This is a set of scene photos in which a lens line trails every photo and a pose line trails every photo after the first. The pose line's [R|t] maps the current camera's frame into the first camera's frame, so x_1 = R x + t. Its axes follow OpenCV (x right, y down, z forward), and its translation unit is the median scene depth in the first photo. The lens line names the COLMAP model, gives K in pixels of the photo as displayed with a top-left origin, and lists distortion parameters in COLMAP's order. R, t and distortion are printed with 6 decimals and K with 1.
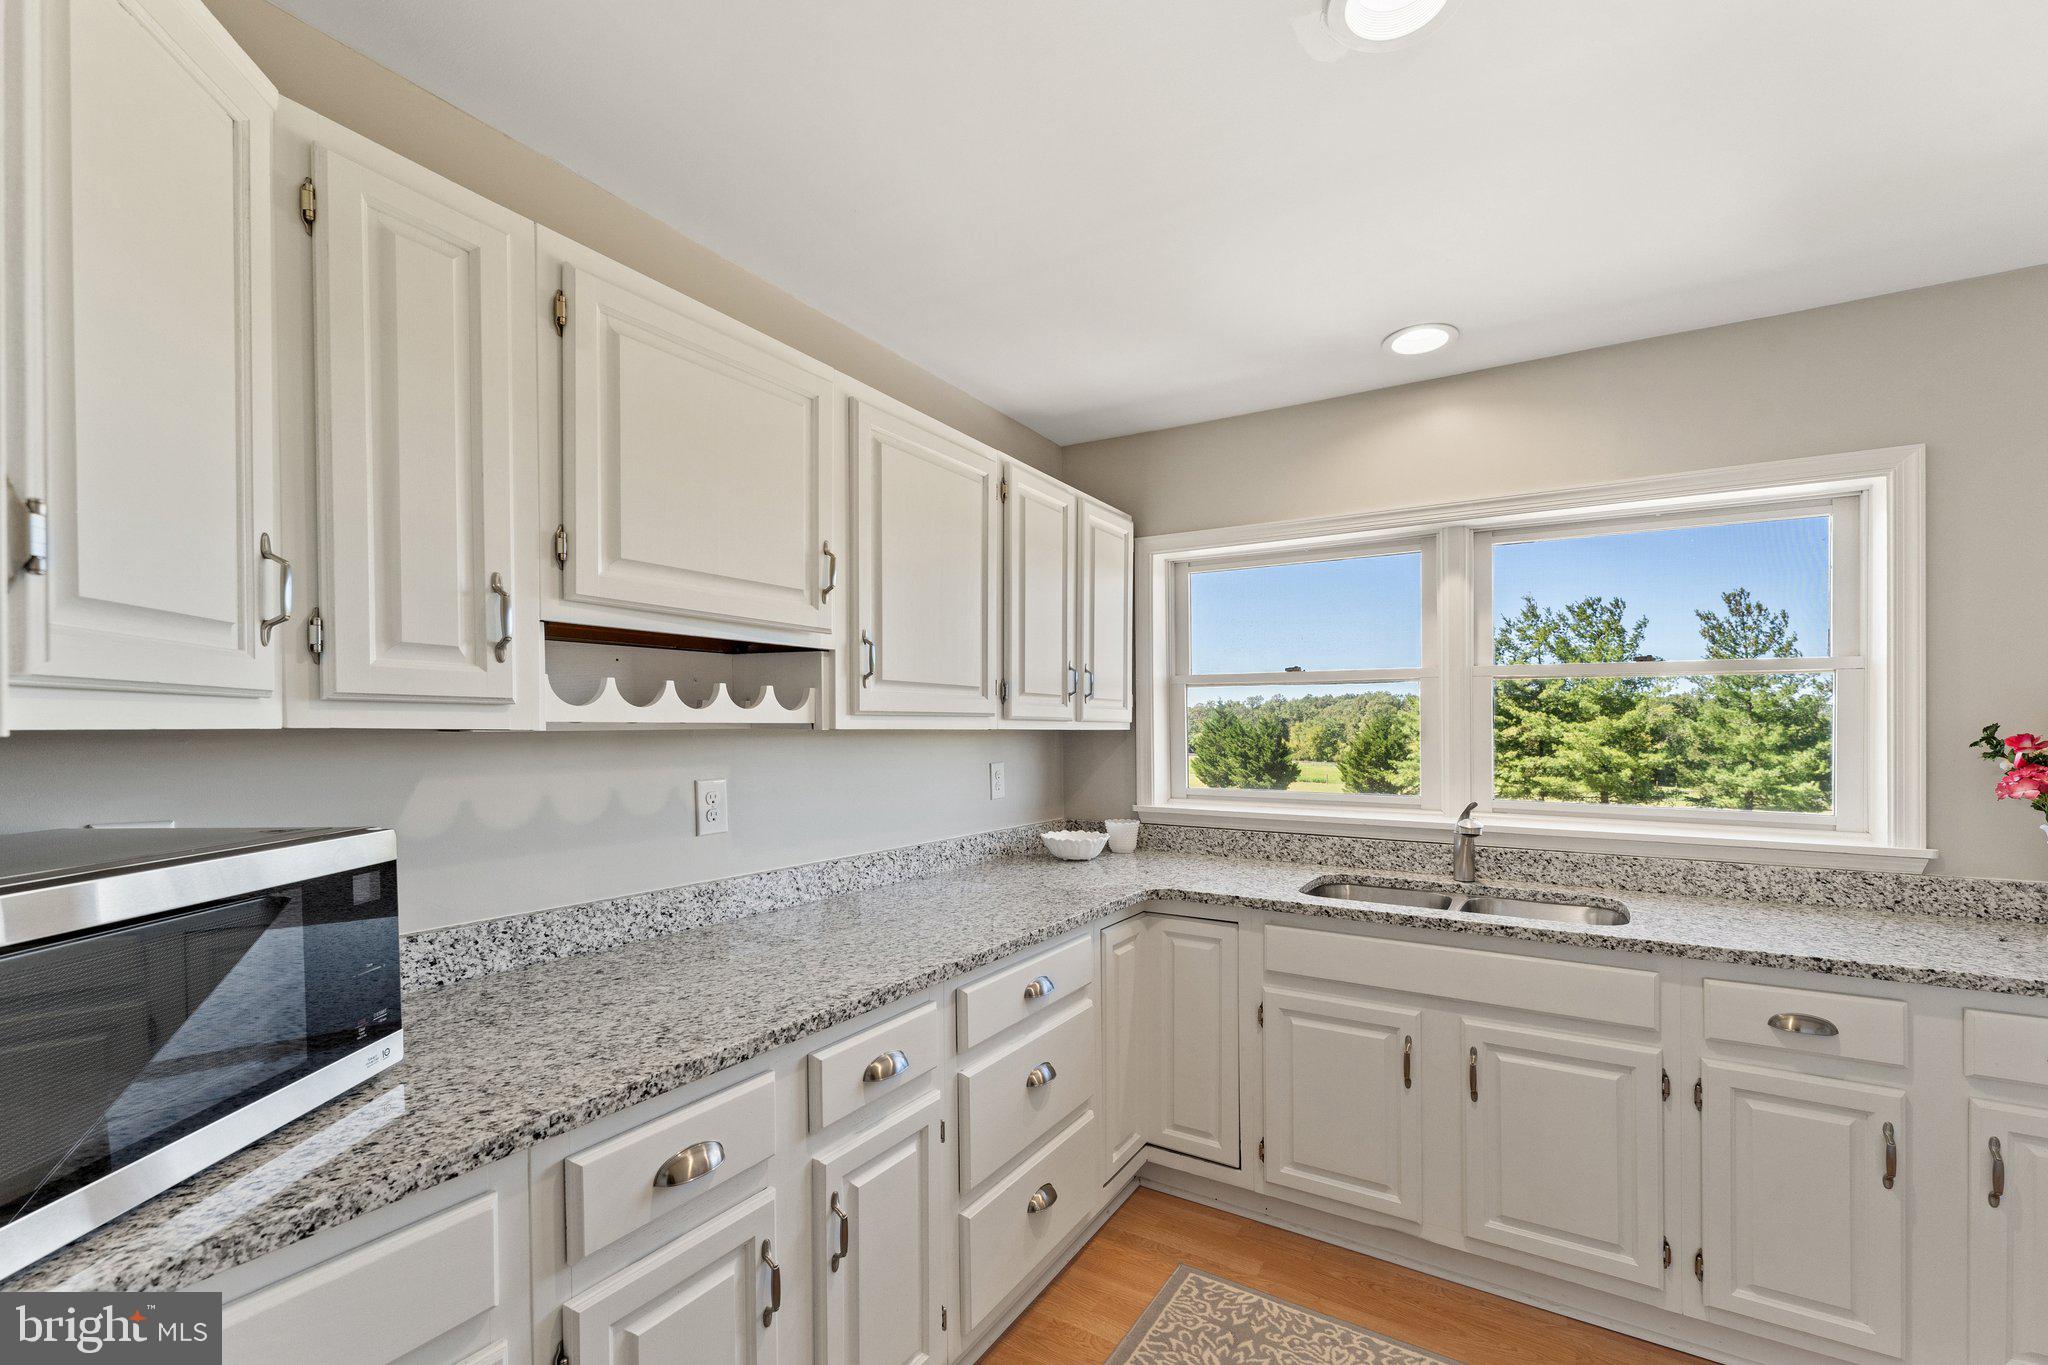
lens RADIAL K [[828.7, 0, 1049.3], [0, 828.7, 730.3], [0, 0, 1]] dist [0.000322, -0.000165]
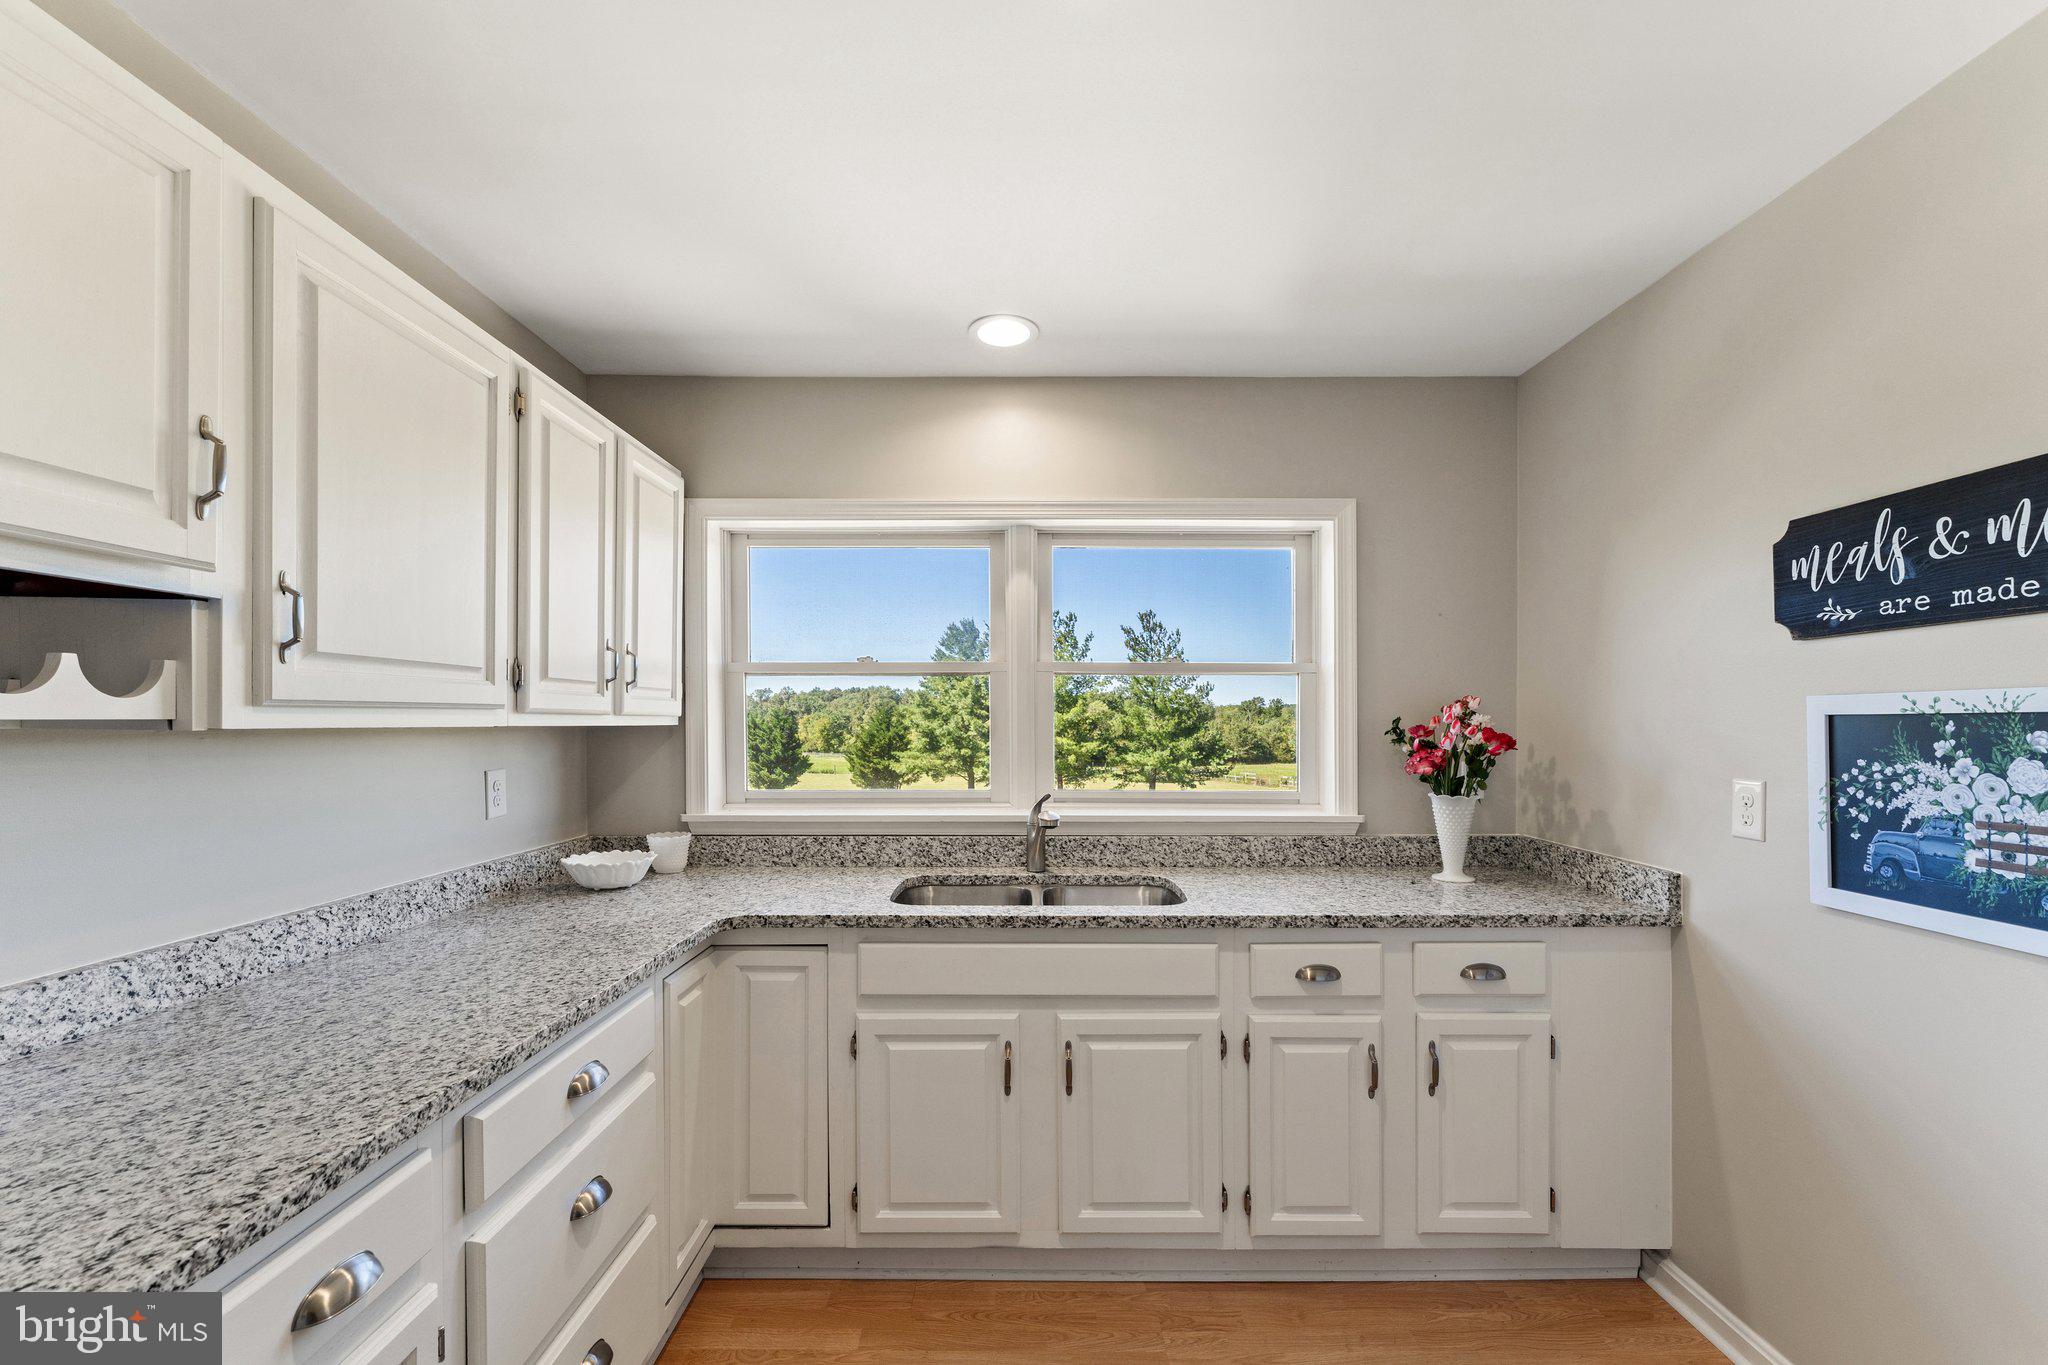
lens RADIAL K [[828.7, 0, 999.0], [0, 828.7, 712.1], [0, 0, 1]] dist [0.000322, -0.000165]
pose [[0.867446, 0.001971, 0.497527, -0.055659], [0.004650, 0.999916, -0.012069, -0.003099], [-0.497509, 0.012782, 0.867364, 0.158902]]
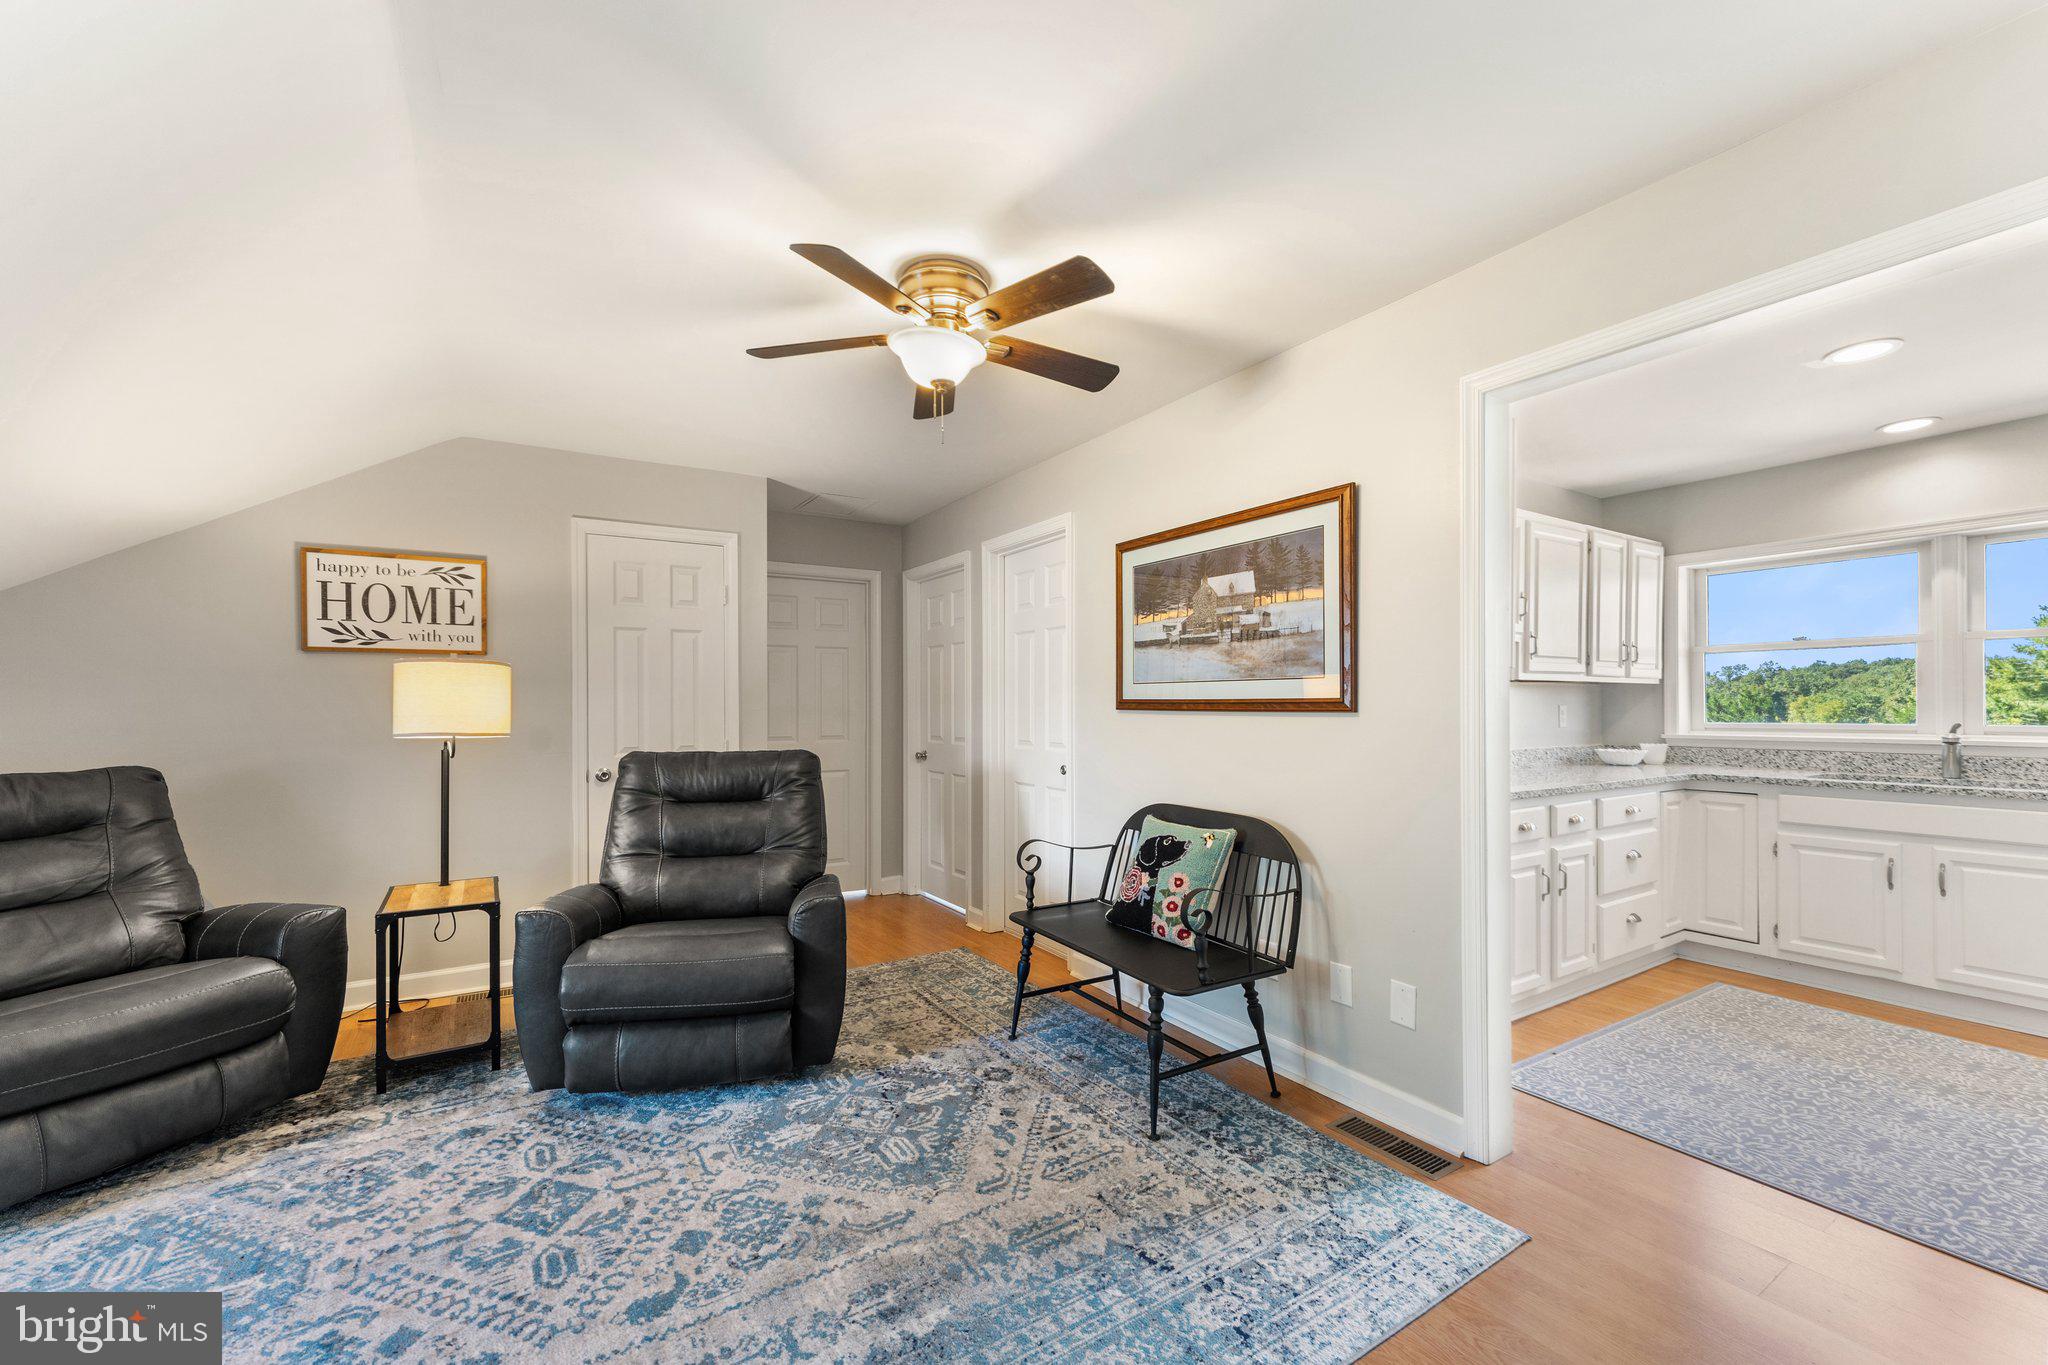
lens RADIAL K [[828.7, 0, 1036.2], [0, 828.7, 718.8], [0, 0, 1]] dist [0.000322, -0.000165]
pose [[0.898529, -0.001283, -0.438911, -0.373372], [0.005412, 0.999952, 0.008156, 0.064051], [0.438880, -0.009704, 0.898493, -1.228209]]
